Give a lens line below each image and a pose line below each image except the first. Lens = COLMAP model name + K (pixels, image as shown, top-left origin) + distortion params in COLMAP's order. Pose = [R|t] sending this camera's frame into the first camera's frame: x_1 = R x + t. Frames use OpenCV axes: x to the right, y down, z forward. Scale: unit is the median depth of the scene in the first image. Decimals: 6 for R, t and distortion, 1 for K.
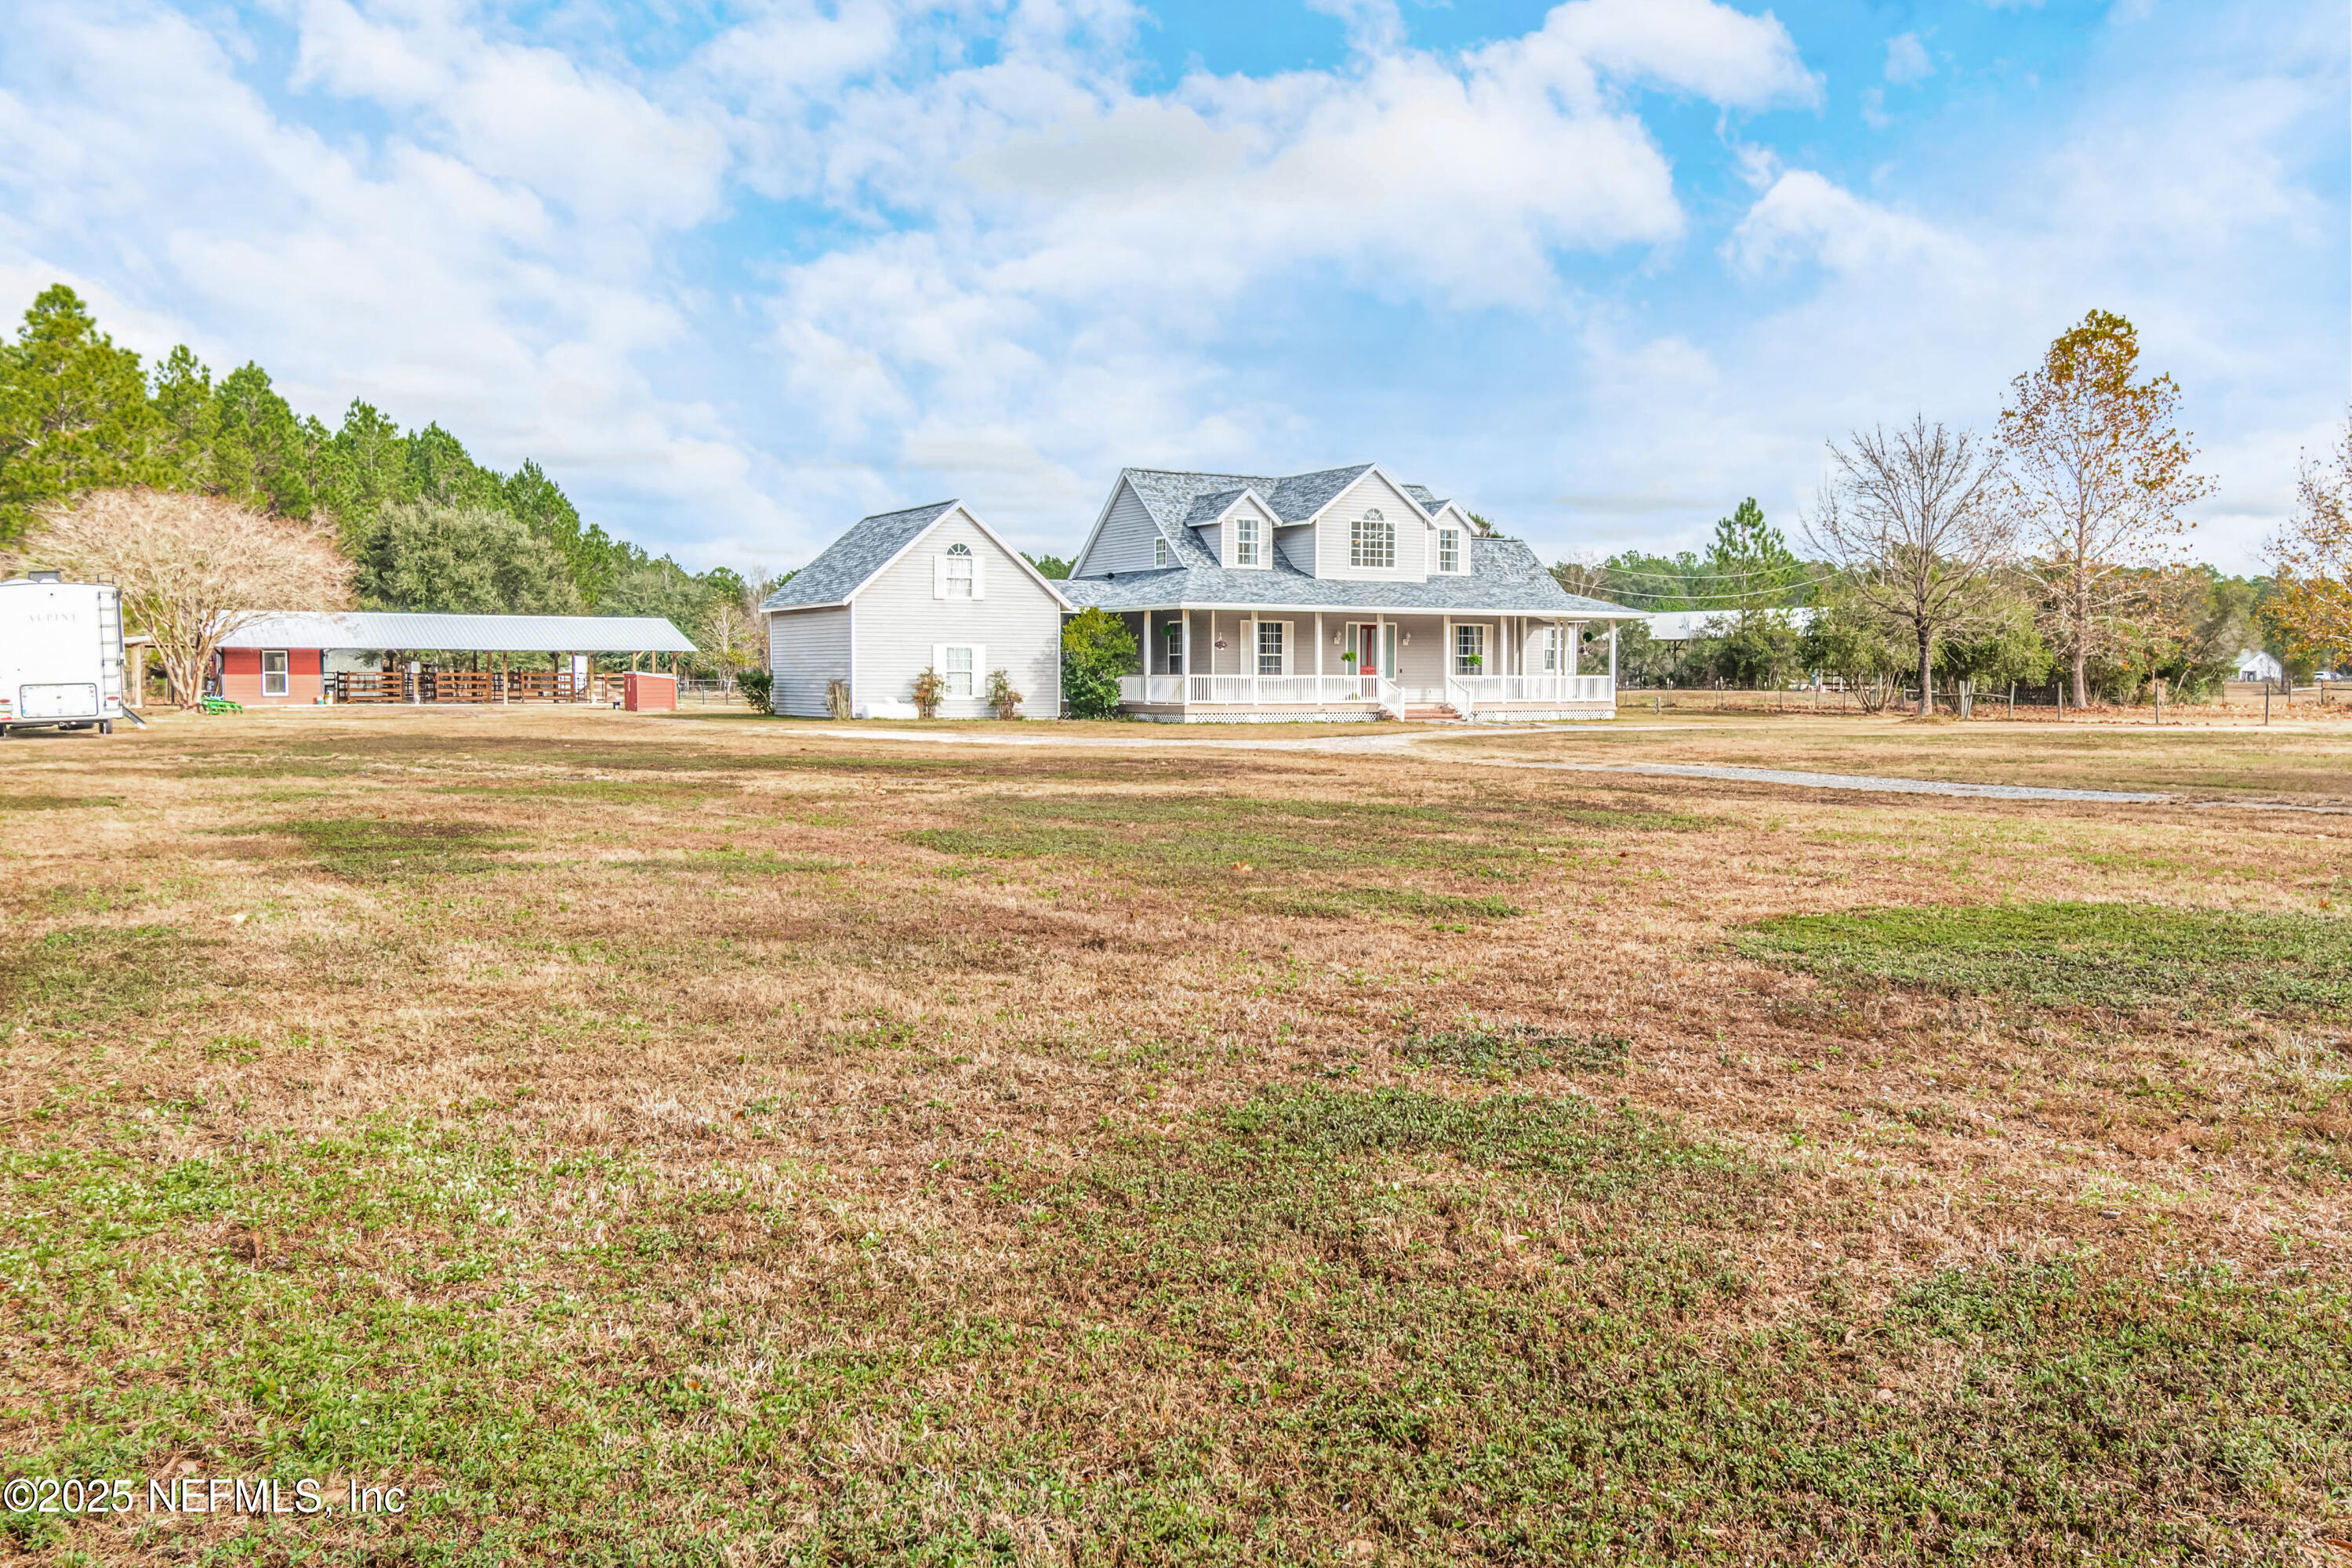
lens RADIAL K [[1952.2, 0, 1191.5], [0, 1952.2, 788.7], [0, 0, 1]] dist [0.002593, -0.002050]
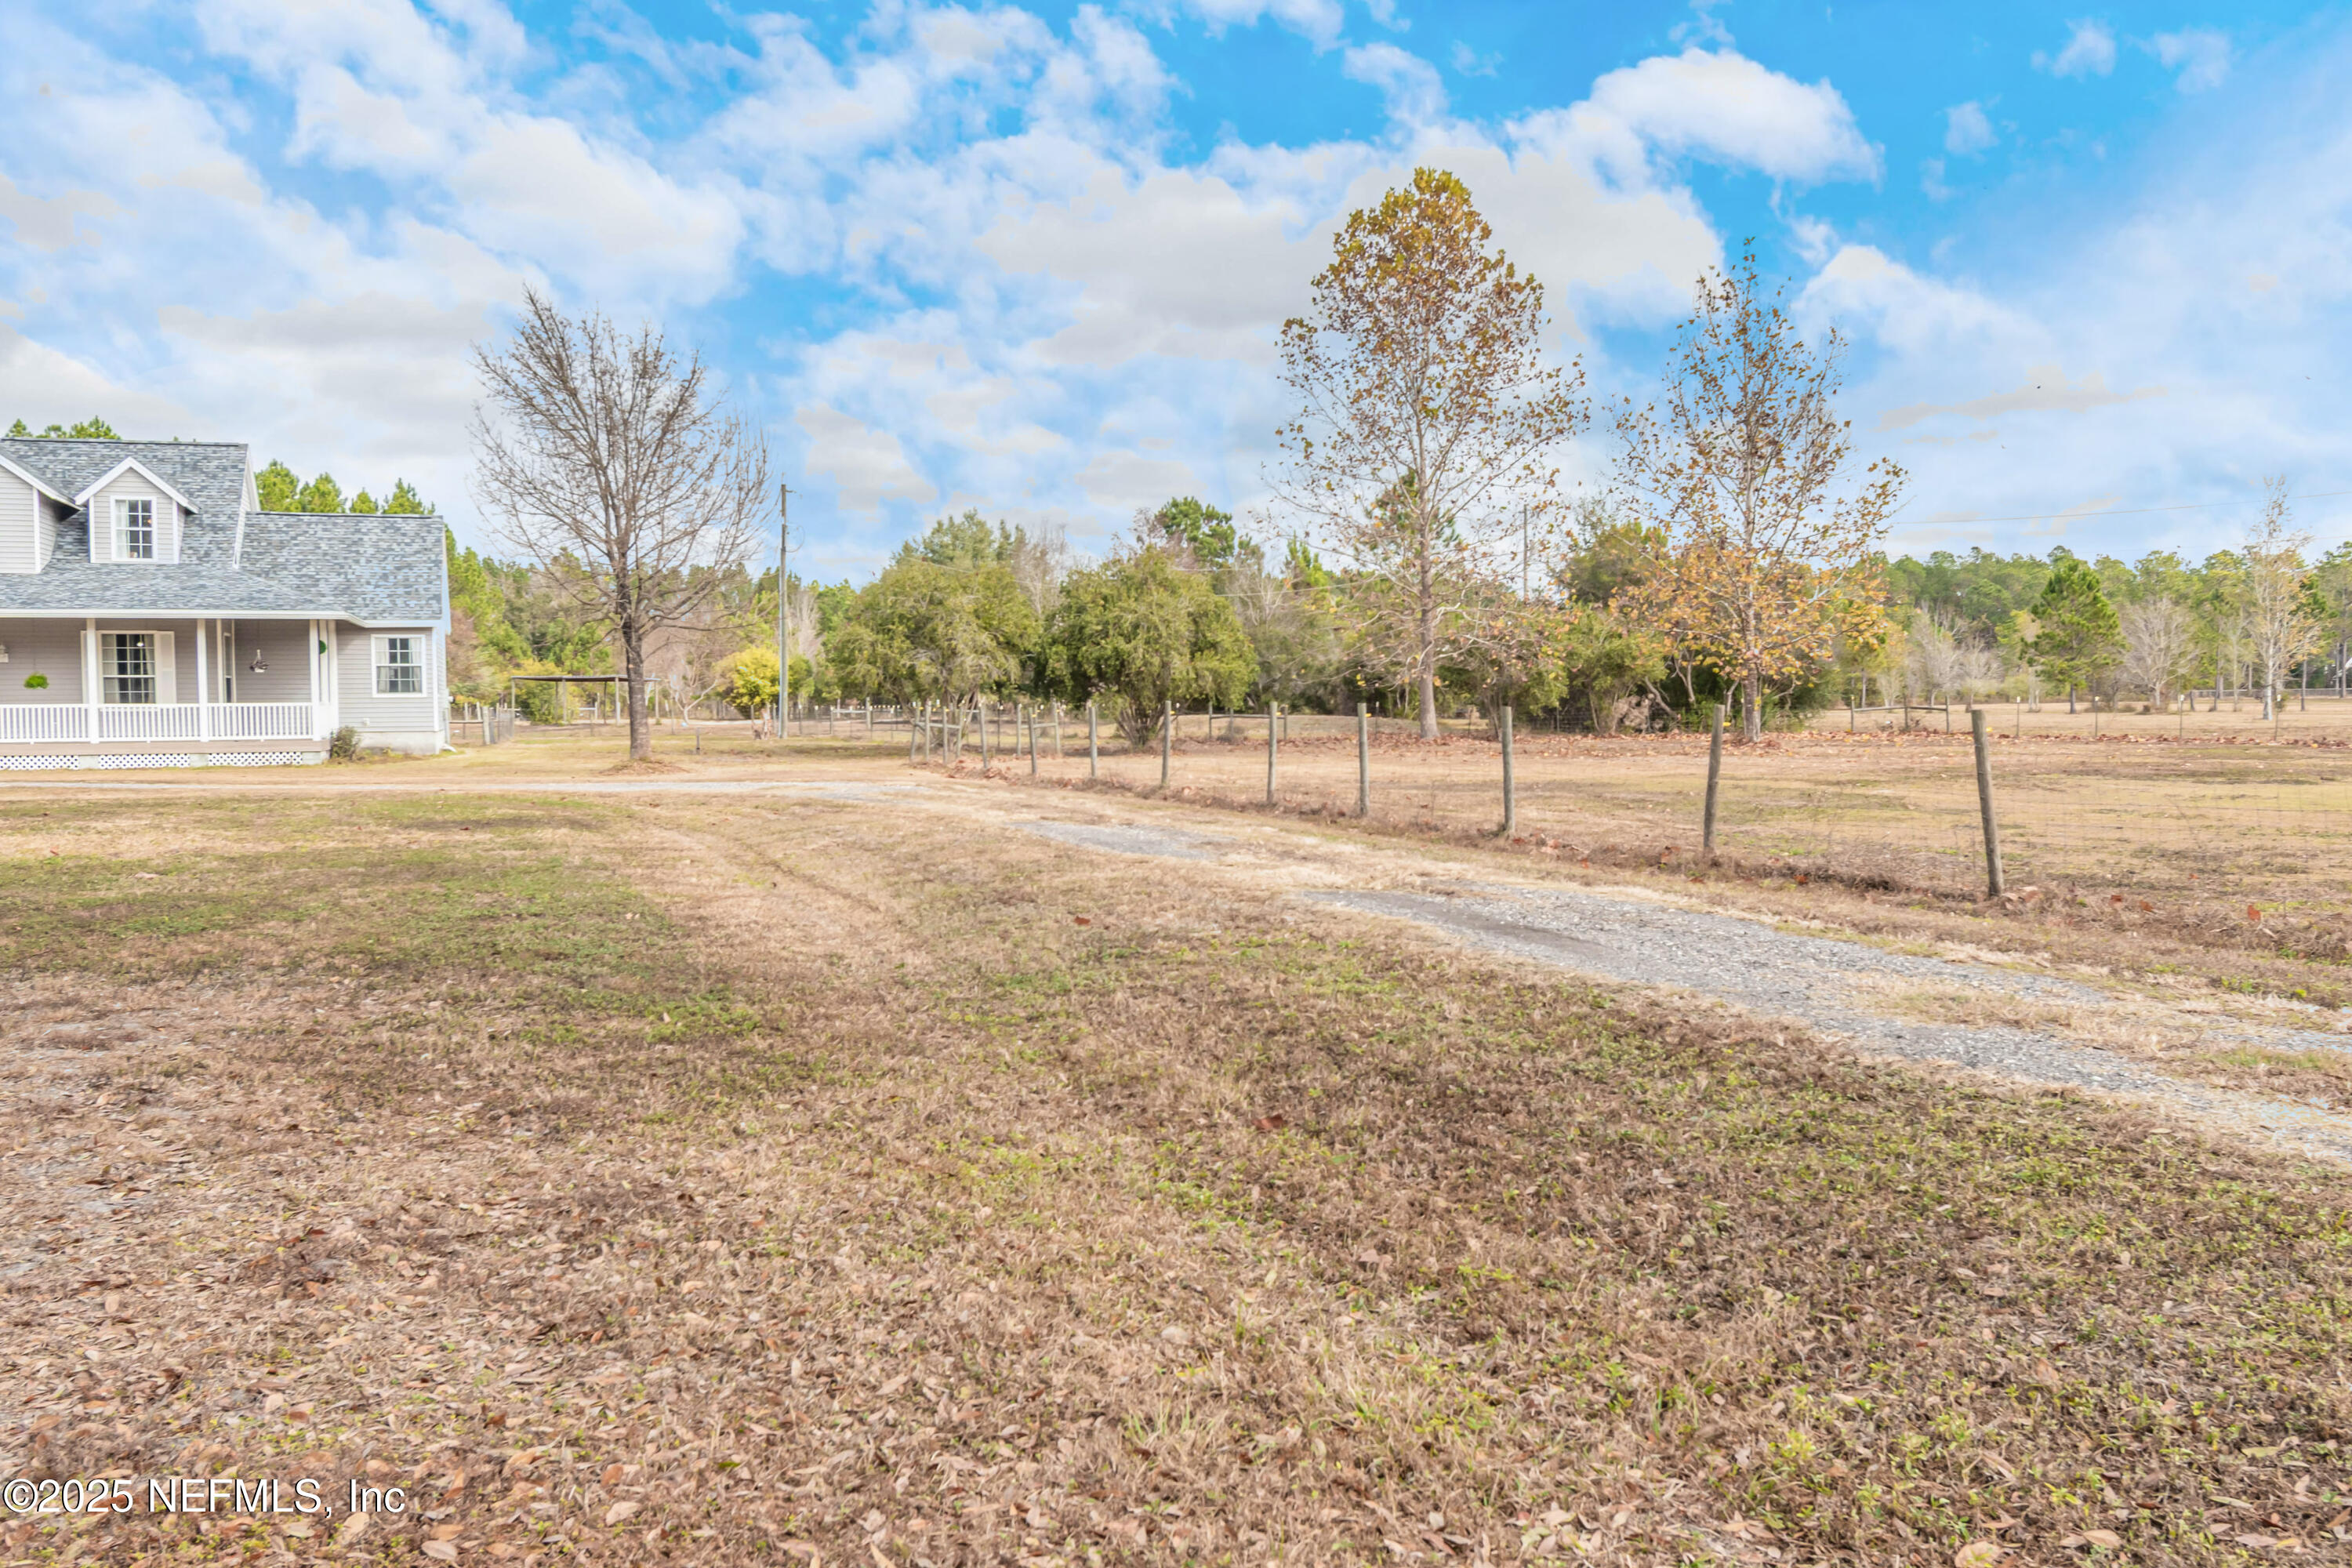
lens RADIAL K [[2001.9, 0, 1176.0], [0, 2001.9, 784.0], [0, 0, 1]] dist [0.009759, -0.016820]
pose [[0.979375, -0.000448, -0.202052, 0.679547], [-0.002667, 0.999882, -0.015146, -0.019456], [0.202035, 0.015372, 0.979258, 0.375825]]
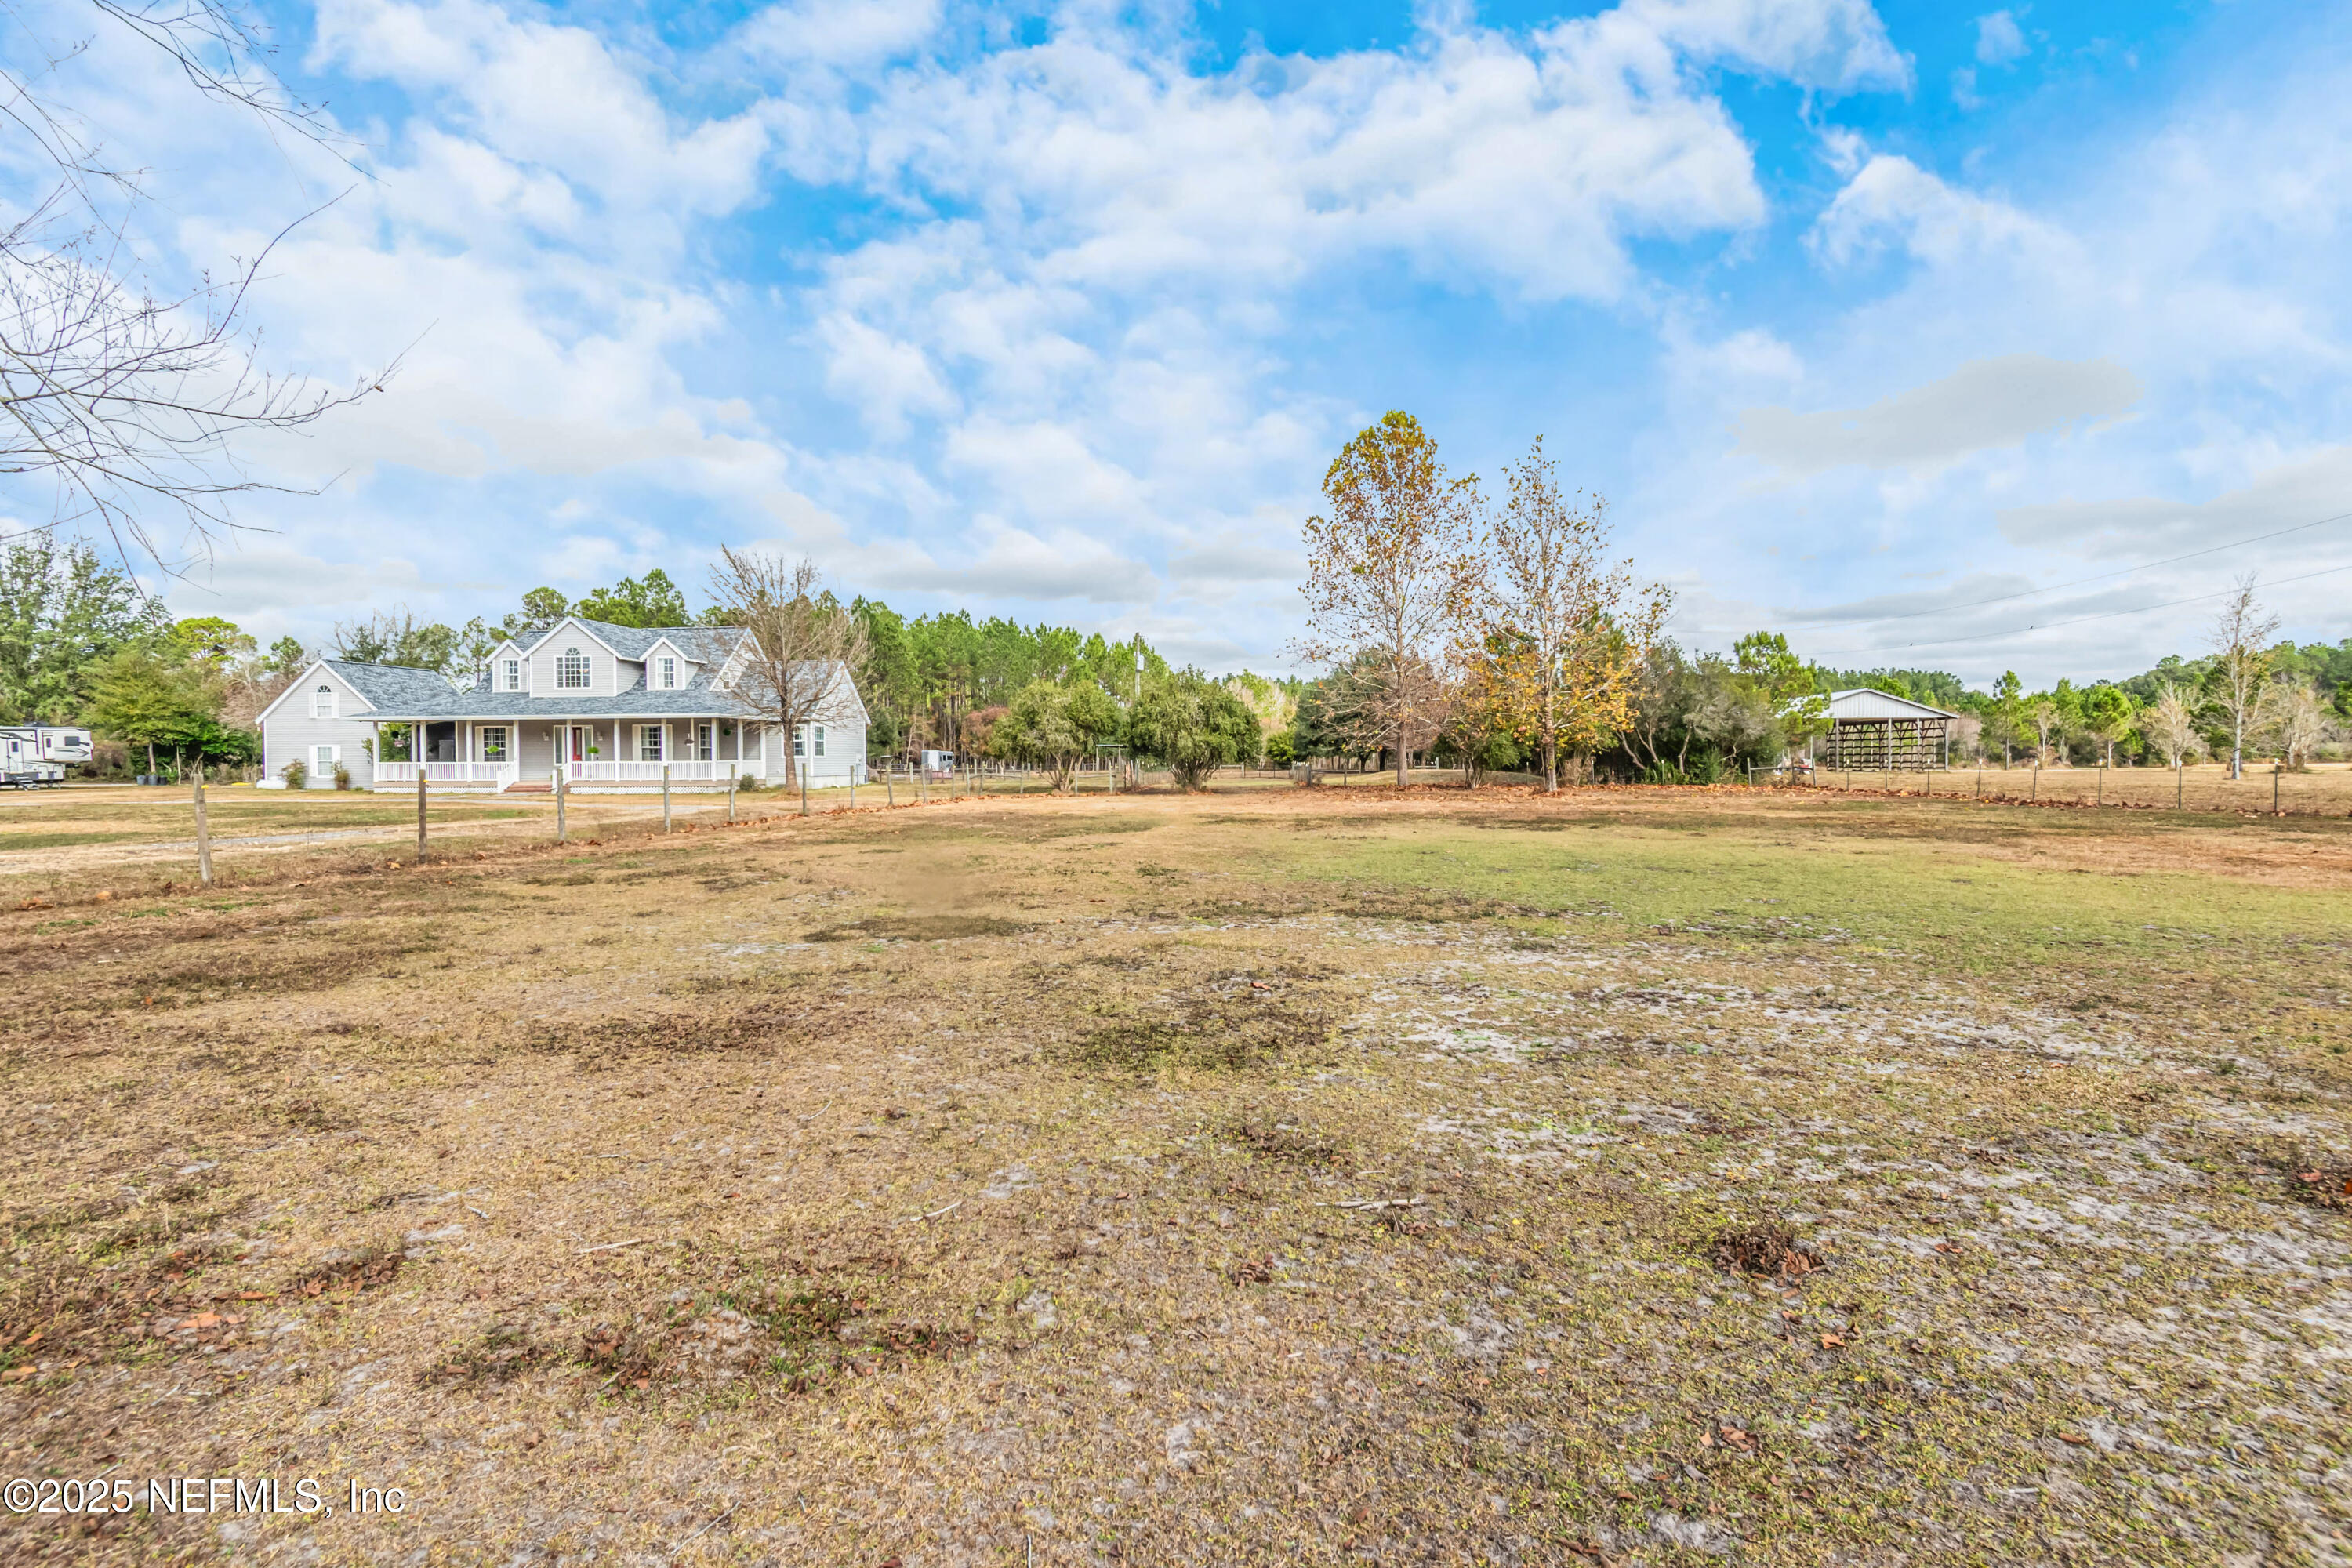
lens RADIAL K [[1223.3, 0, 1176.0], [0, 1223.3, 784.0], [0, 0, 1]] dist [0.001356, -0.000242]
pose [[0.800378, 0.005838, -0.599467, 0.993018], [-0.028876, 0.999167, -0.028823, -0.028281], [0.598800, 0.040380, 0.799880, 0.540505]]
